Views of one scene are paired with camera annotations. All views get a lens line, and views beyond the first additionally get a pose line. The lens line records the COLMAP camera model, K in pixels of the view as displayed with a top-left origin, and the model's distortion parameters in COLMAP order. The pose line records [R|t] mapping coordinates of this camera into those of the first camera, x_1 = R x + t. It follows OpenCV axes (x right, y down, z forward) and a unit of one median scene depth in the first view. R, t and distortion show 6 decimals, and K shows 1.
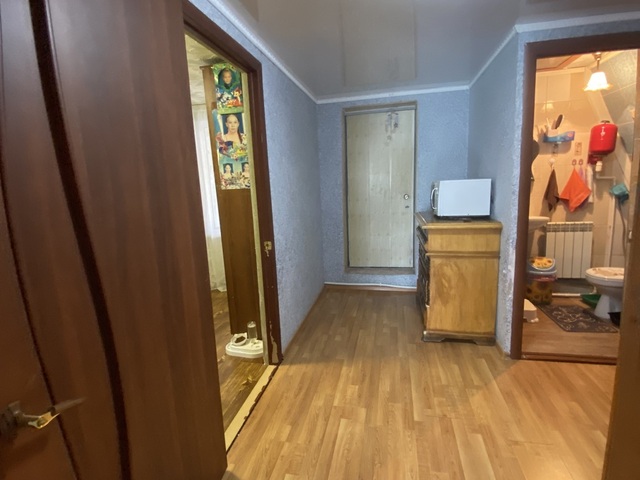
lens RADIAL K [[342.8, 0, 319.6], [0, 342.8, 237.8], [0, 0, 1]] dist [0.024394, -0.024958]
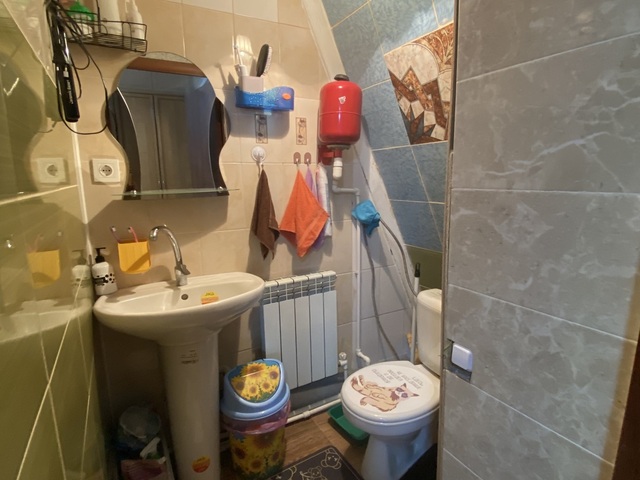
lens RADIAL K [[342.8, 0, 319.6], [0, 342.8, 237.8], [0, 0, 1]] dist [0.024394, -0.024958]
pose [[0.743493, -0.078253, 0.664149, 0.425749], [0.089571, 0.995834, 0.017062, -0.110386], [-0.662718, 0.046803, 0.747405, 0.614899]]
